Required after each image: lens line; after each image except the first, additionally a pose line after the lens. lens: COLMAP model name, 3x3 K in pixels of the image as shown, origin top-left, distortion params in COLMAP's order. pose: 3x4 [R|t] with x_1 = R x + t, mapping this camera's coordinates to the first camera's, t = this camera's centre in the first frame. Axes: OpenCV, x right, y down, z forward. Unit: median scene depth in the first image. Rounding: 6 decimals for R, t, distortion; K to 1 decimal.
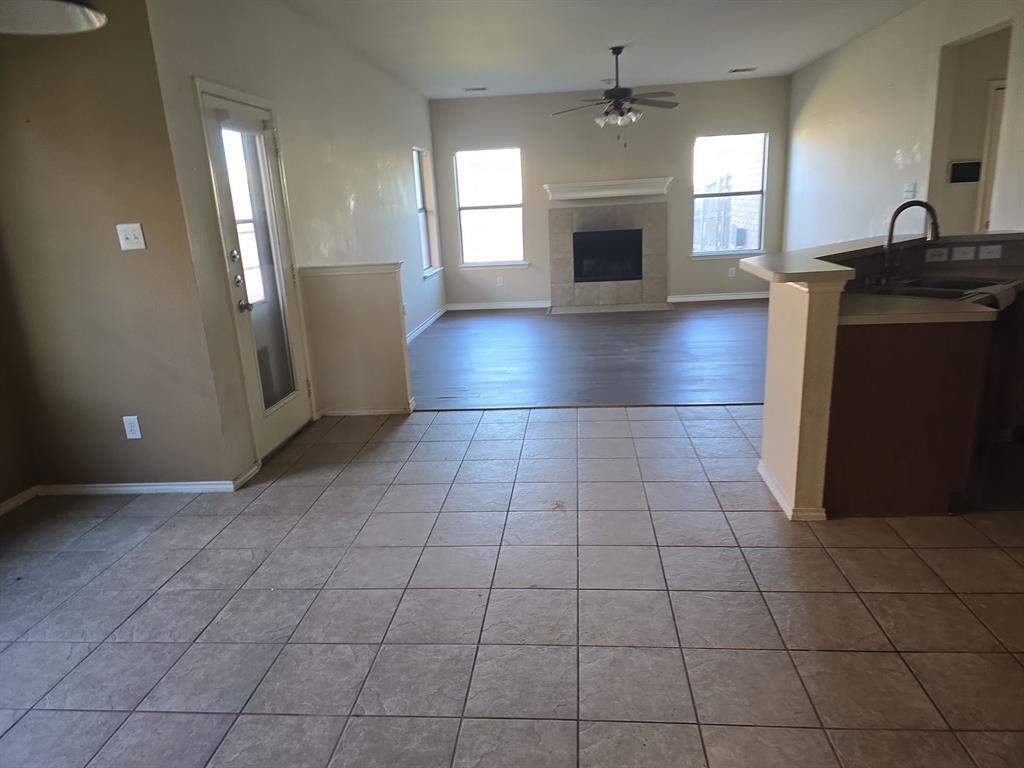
lens RADIAL K [[683.9, 0, 523.6], [0, 683.9, 382.3], [0, 0, 1]] dist [0.064903, -0.000087]
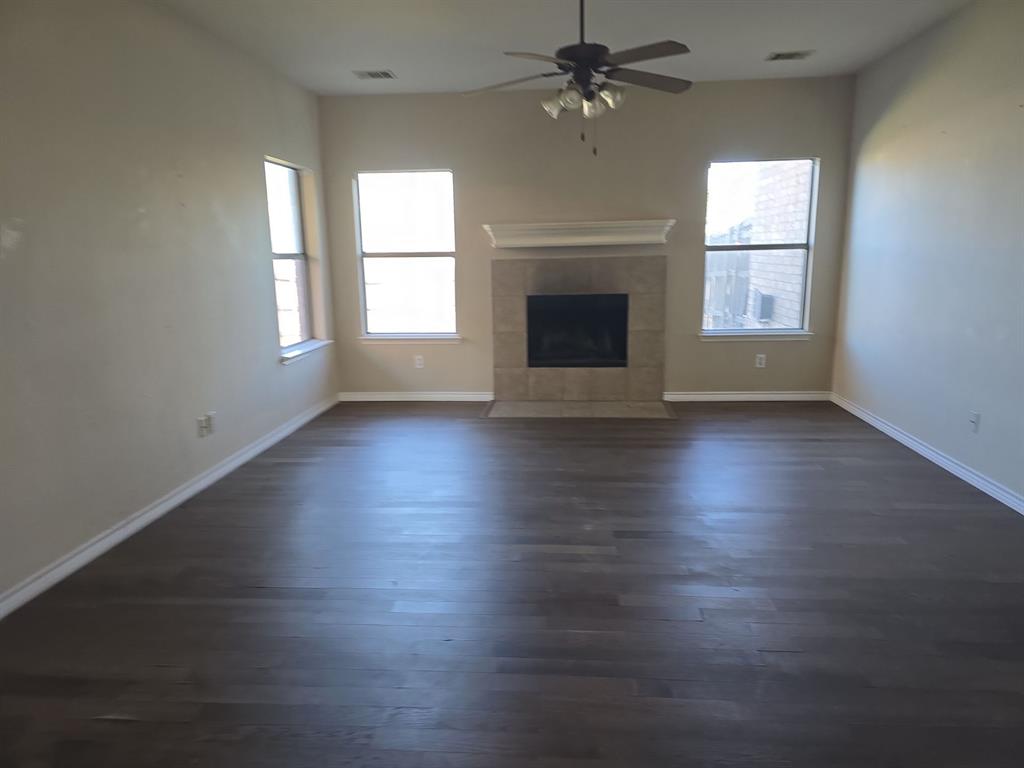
lens RADIAL K [[697.1, 0, 512.0], [0, 697.1, 384.0], [0, 0, 1]] dist [0.128679, -0.138291]
pose [[0.999505, 0.031429, -0.001291, 0.061509], [-0.031441, 0.997010, -0.070591, -0.081862], [-0.000932, 0.070596, 0.997505, 0.316329]]
